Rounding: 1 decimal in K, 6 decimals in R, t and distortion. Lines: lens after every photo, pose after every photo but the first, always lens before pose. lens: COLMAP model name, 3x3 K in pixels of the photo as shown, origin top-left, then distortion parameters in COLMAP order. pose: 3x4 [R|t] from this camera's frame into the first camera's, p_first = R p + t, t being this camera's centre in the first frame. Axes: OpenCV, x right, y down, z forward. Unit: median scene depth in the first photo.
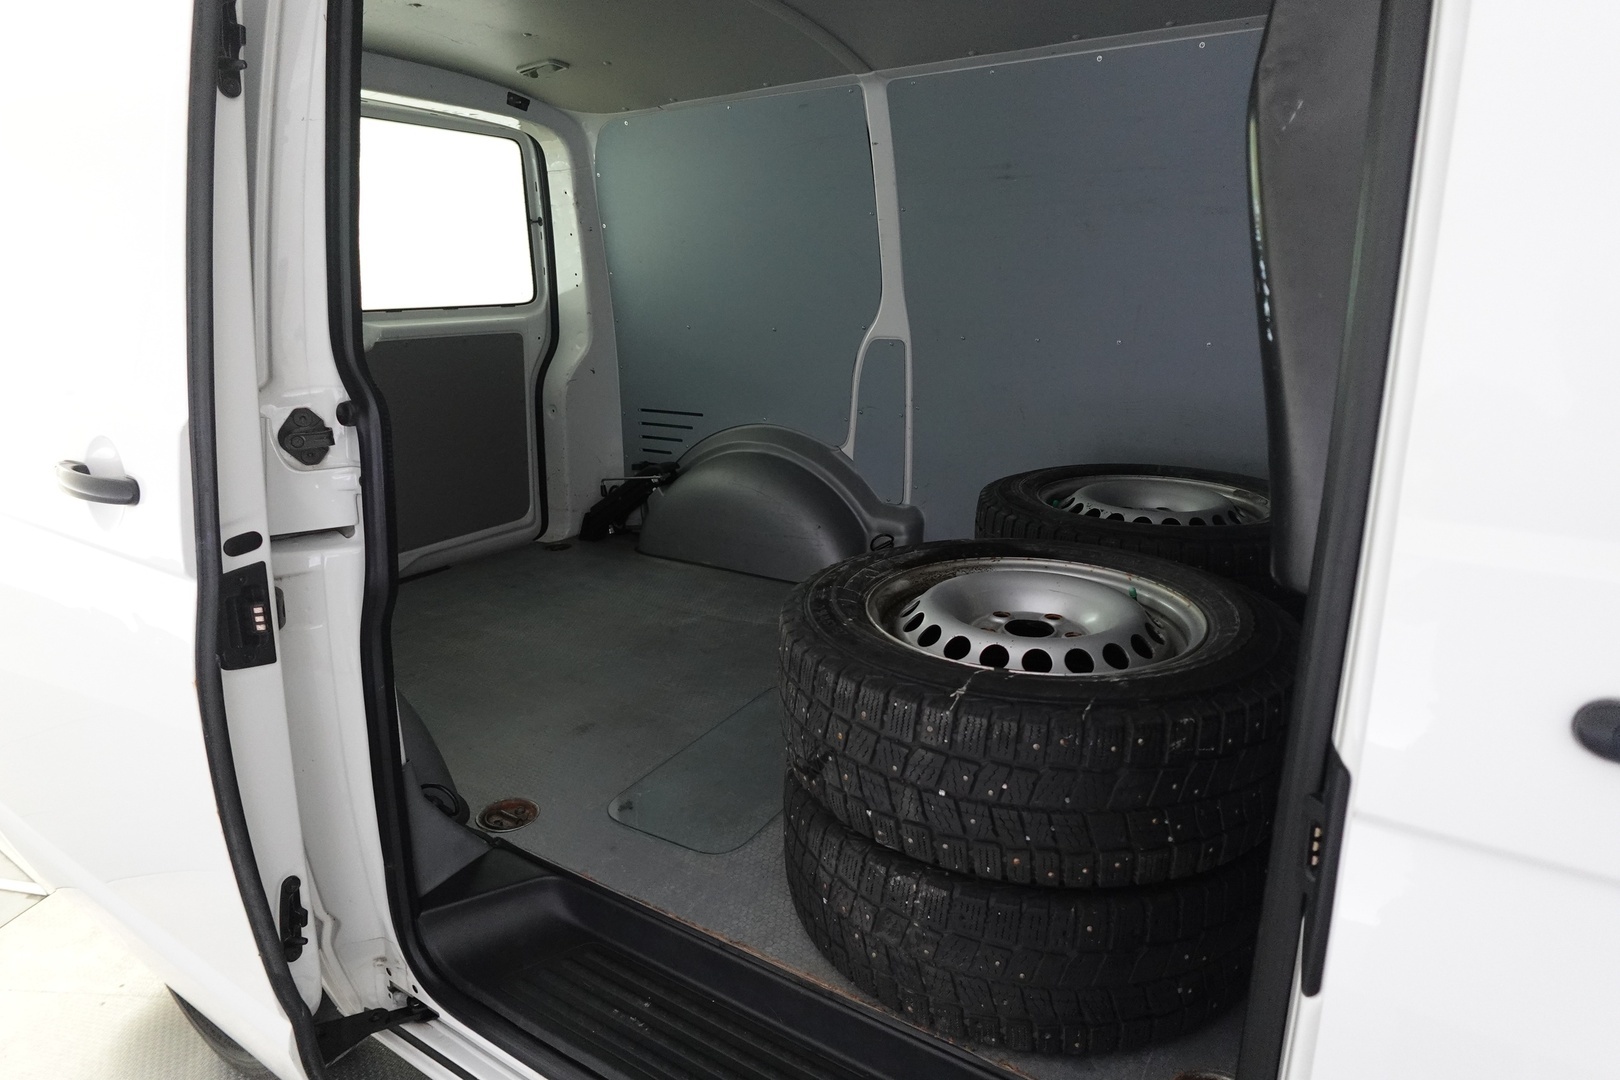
lens RADIAL K [[905.3, 0, 809.2], [0, 905.3, 540.6], [0, 0, 1]] dist [-0.005881, 0.000790]
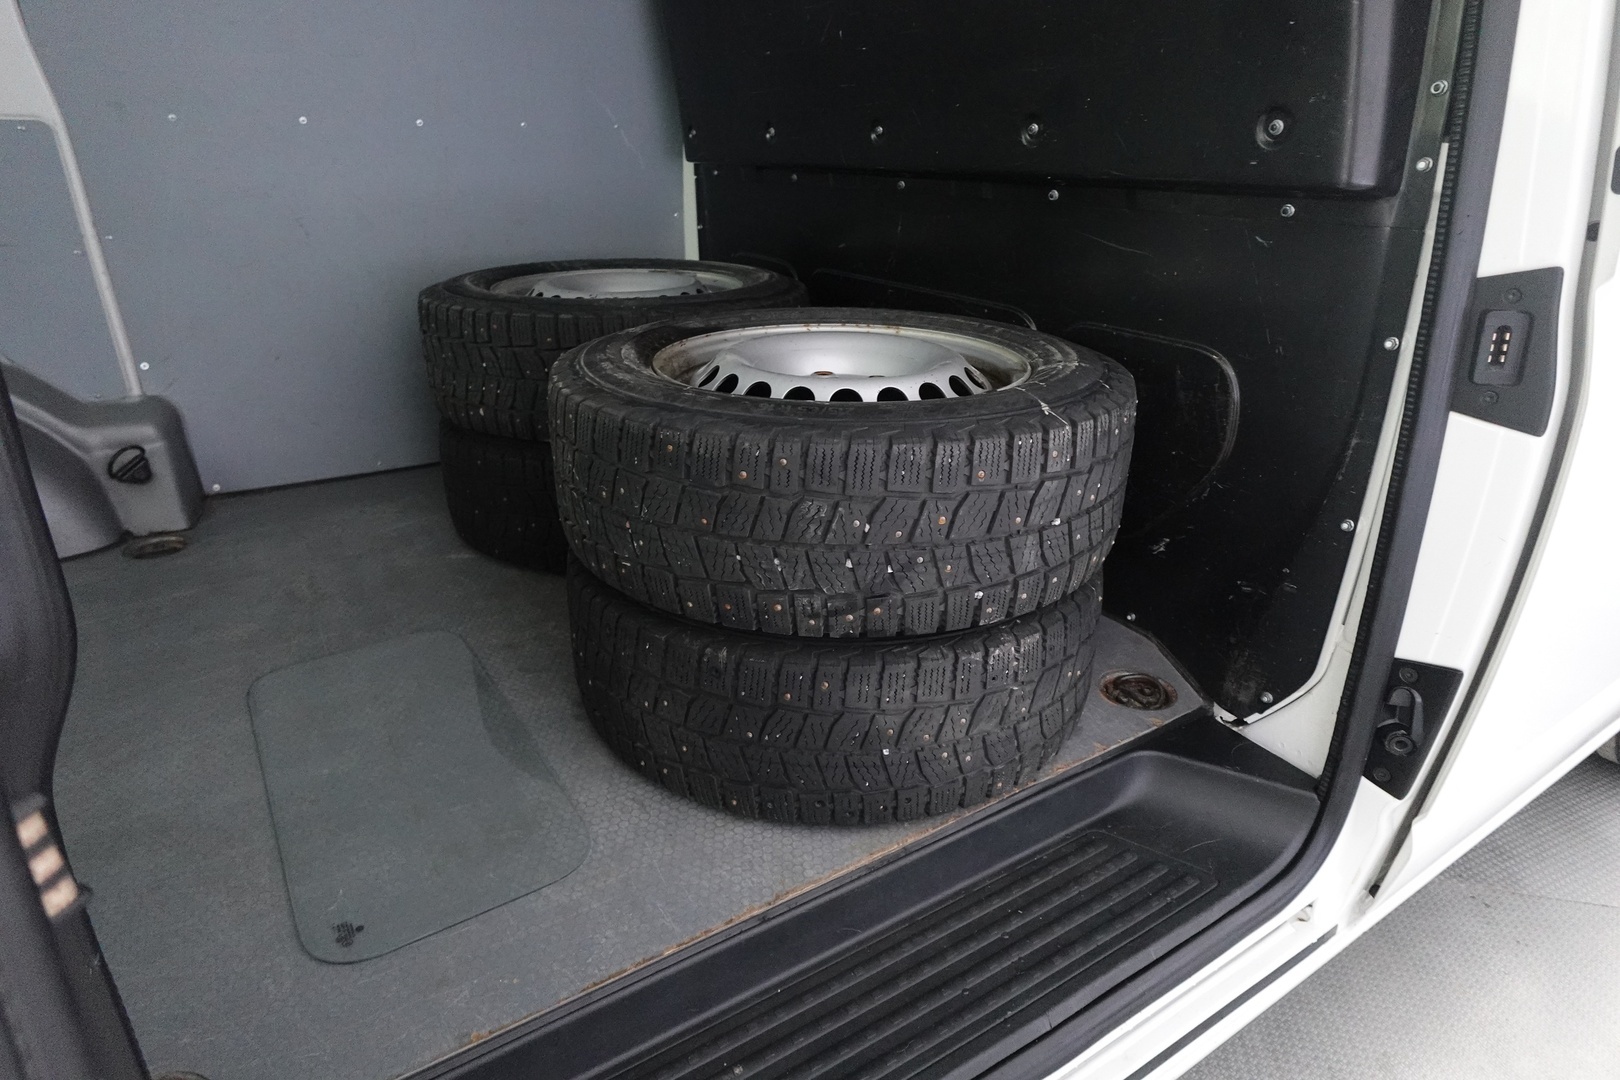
lens RADIAL K [[905.3, 0, 809.2], [0, 905.3, 540.6], [0, 0, 1]] dist [-0.005881, 0.000790]
pose [[0.434829, -0.341902, 0.833083, -0.658285], [0.234170, 0.936225, 0.262007, 0.001063], [-0.869533, 0.081155, 0.487161, 0.708805]]
